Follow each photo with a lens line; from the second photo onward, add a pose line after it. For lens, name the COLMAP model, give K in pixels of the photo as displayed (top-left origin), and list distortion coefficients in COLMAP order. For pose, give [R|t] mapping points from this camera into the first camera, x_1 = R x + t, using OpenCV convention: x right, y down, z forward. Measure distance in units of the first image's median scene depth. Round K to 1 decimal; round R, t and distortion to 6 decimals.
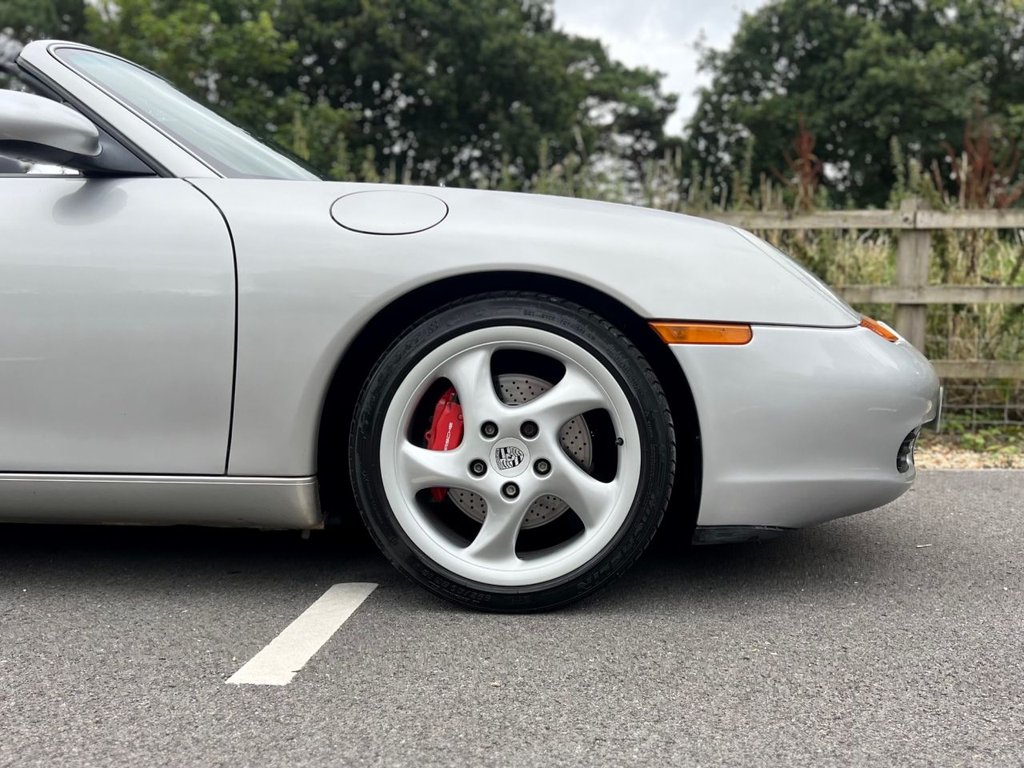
lens RADIAL K [[901.9, 0, 532.6], [0, 901.9, 441.5], [0, 0, 1]] dist [-0.004786, 0.050486]
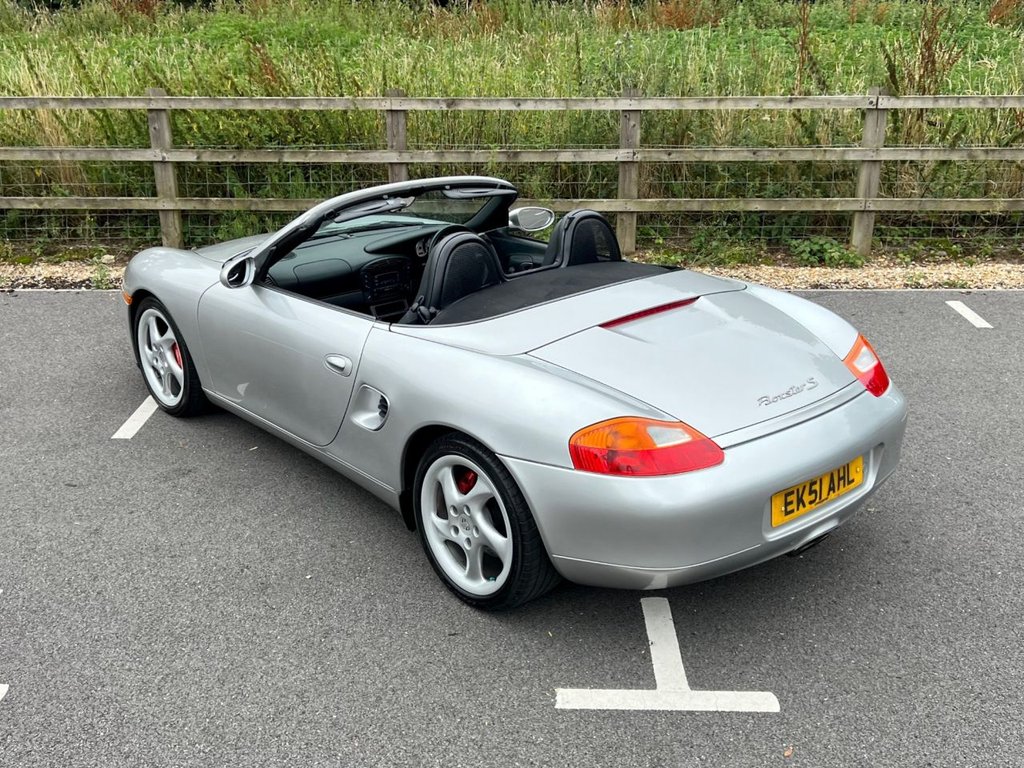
lens RADIAL K [[1080.0, 0, 479.5], [0, 1080.0, 357.1], [0, 0, 1]] dist [0.115663, -0.249119]
pose [[0.999503, -0.020091, 0.024284, -0.045769], [0.013813, 0.971787, 0.235457, -0.047671], [-0.028329, -0.235005, 0.971581, -0.135184]]
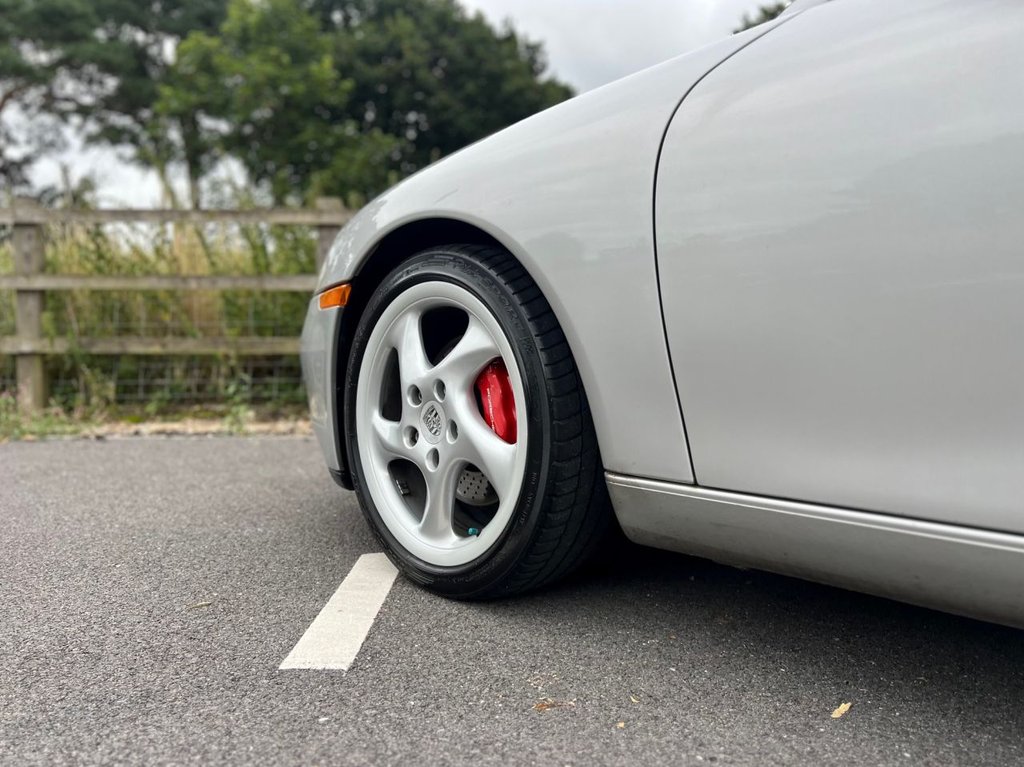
lens RADIAL K [[762.0, 0, 512.3], [0, 762.0, 383.4], [0, 0, 1]] dist [0.010310, 0.001117]
pose [[0.997953, -0.005481, 0.063714, -0.099383], [0.008668, 0.998719, -0.049854, 0.000536], [-0.063359, 0.050304, 0.996722, 0.017557]]
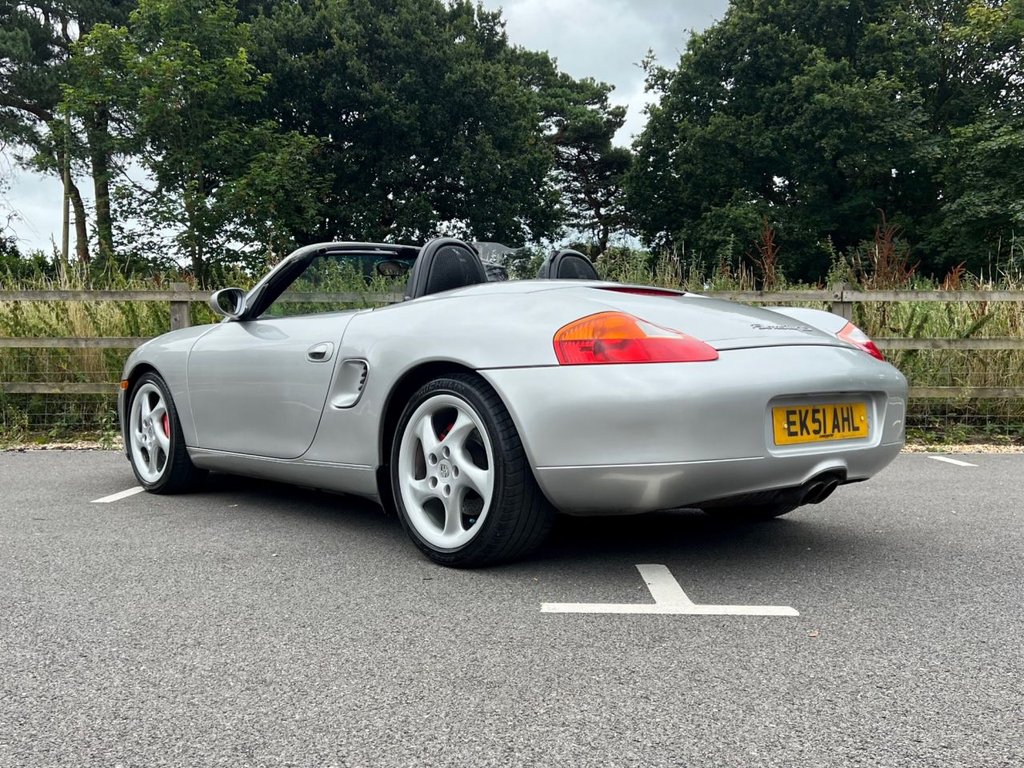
lens RADIAL K [[993.1, 0, 471.3], [0, 993.1, 415.8], [0, 0, 1]] dist [0.071375, -0.120591]
pose [[0.999834, -0.003879, 0.017780, -0.043424], [0.004678, 0.998969, -0.045164, 0.006275], [-0.017586, 0.045240, 0.998821, -0.123551]]
